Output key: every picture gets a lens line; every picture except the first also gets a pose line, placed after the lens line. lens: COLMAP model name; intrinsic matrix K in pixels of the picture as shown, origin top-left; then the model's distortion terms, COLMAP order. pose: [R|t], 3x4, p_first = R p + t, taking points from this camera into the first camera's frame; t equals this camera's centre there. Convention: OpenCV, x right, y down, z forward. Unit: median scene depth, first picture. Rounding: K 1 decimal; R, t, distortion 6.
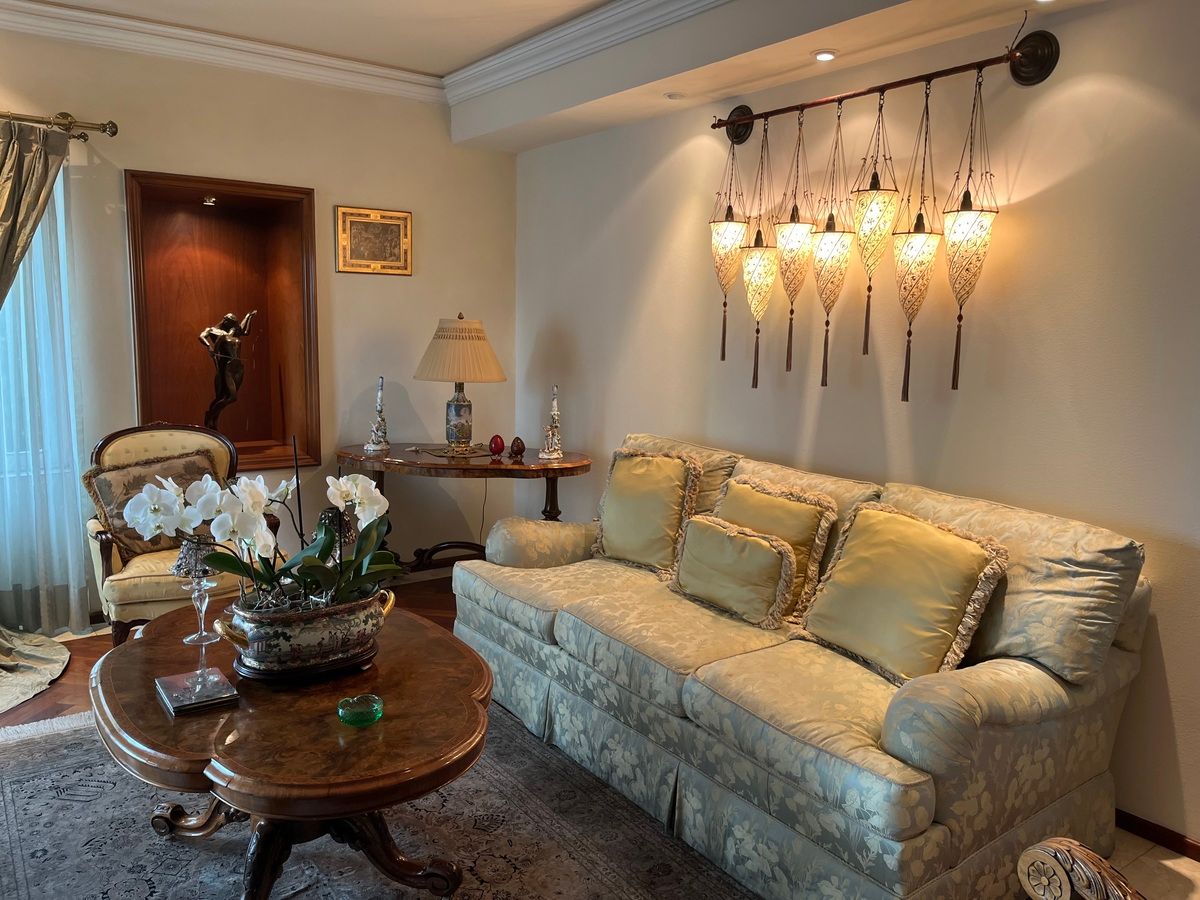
lens RADIAL K [[906.6, 0, 598.8], [0, 906.6, 449.1], [0, 0, 1]] dist [-0.009722, -0.003156]
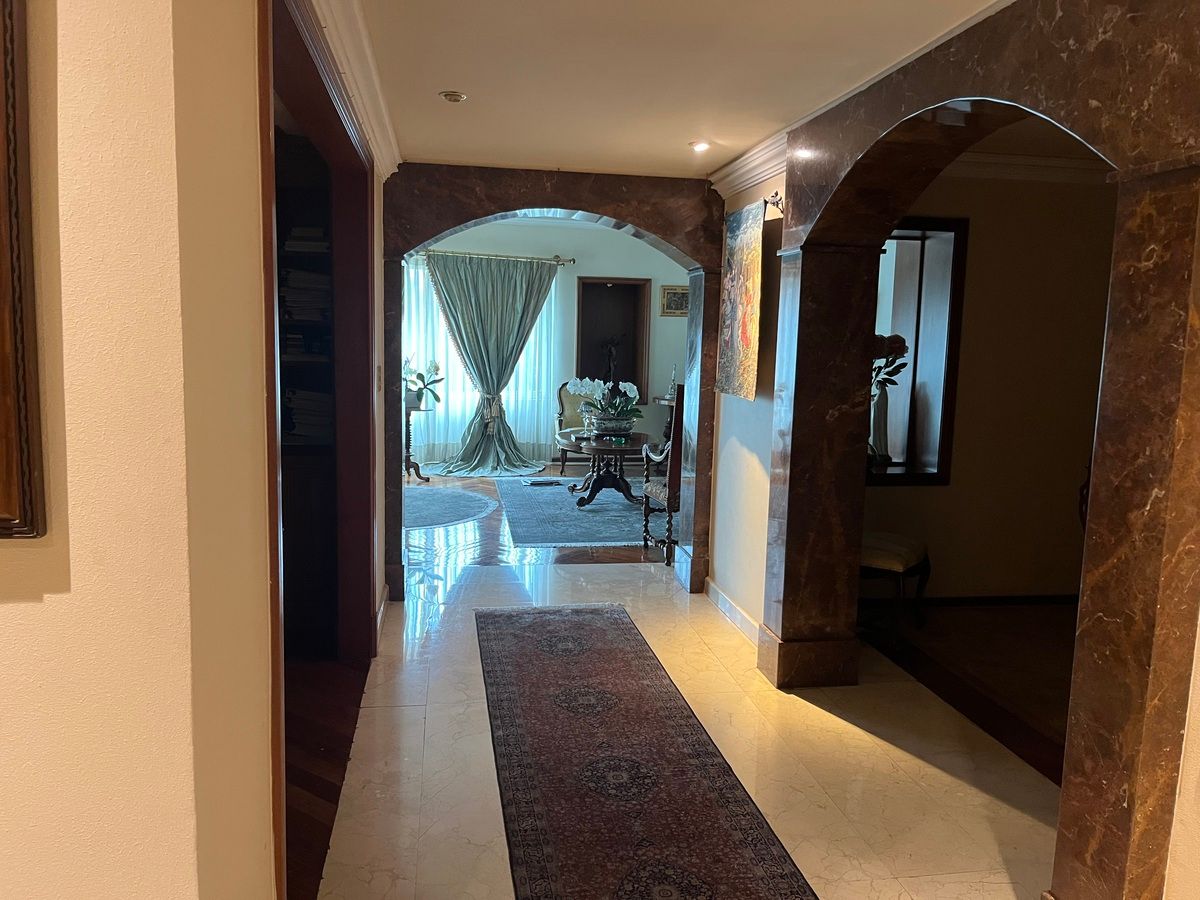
lens RADIAL K [[906.6, 0, 600.7], [0, 906.6, 451.0], [0, 0, 1]] dist [-0.009722, -0.003156]
pose [[0.896648, 0.060759, -0.438555, 0.683651], [-0.068441, 0.997654, -0.001712, 0.177755], [0.437422, 0.031550, 0.898703, -1.247473]]
